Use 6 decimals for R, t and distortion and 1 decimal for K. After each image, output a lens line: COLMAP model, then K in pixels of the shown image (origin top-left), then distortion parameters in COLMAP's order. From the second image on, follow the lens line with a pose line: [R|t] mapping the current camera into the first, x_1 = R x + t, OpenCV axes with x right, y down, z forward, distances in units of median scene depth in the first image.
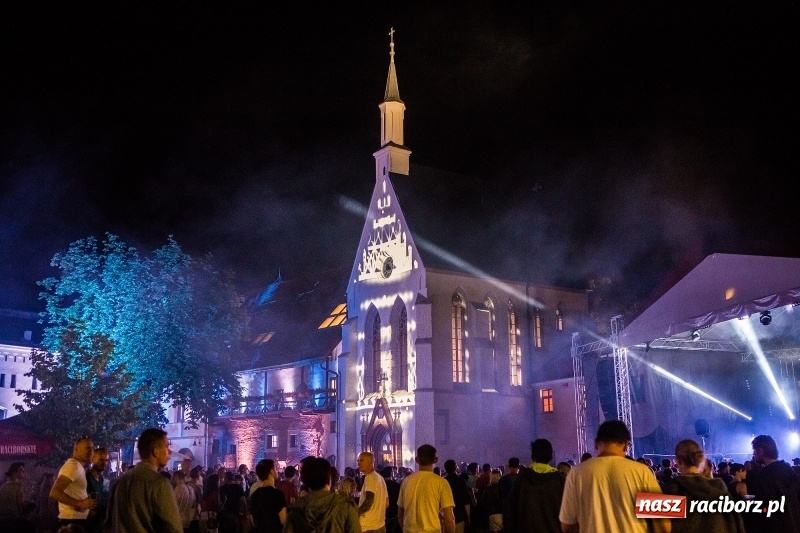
lens RADIAL K [[835.6, 0, 401.2], [0, 835.6, 259.9], [0, 0, 1]] dist [-0.076934, 0.147768]
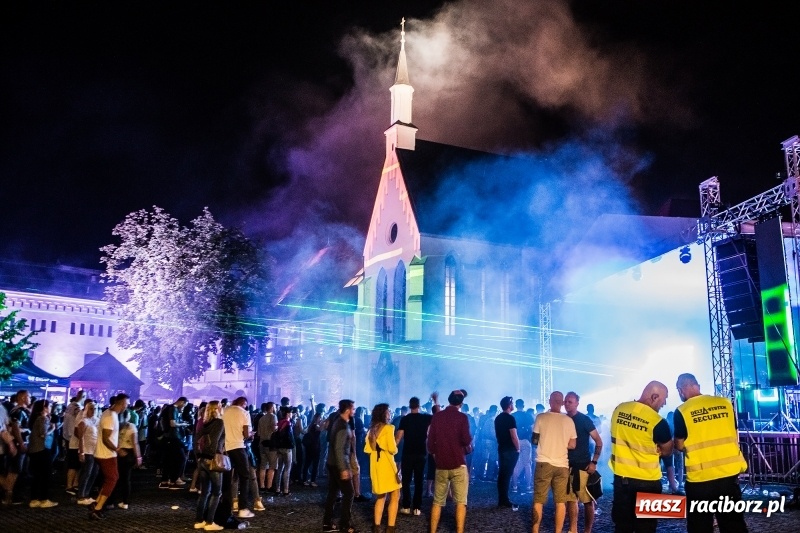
lens RADIAL K [[733.3, 0, 399.2], [0, 733.3, 262.2], [0, 0, 1]] dist [-0.069079, 0.026814]
pose [[0.990069, -0.003653, -0.140535, 0.133948], [0.009770, 0.999033, 0.042866, 0.006139], [0.140243, -0.043813, 0.989147, 0.024480]]
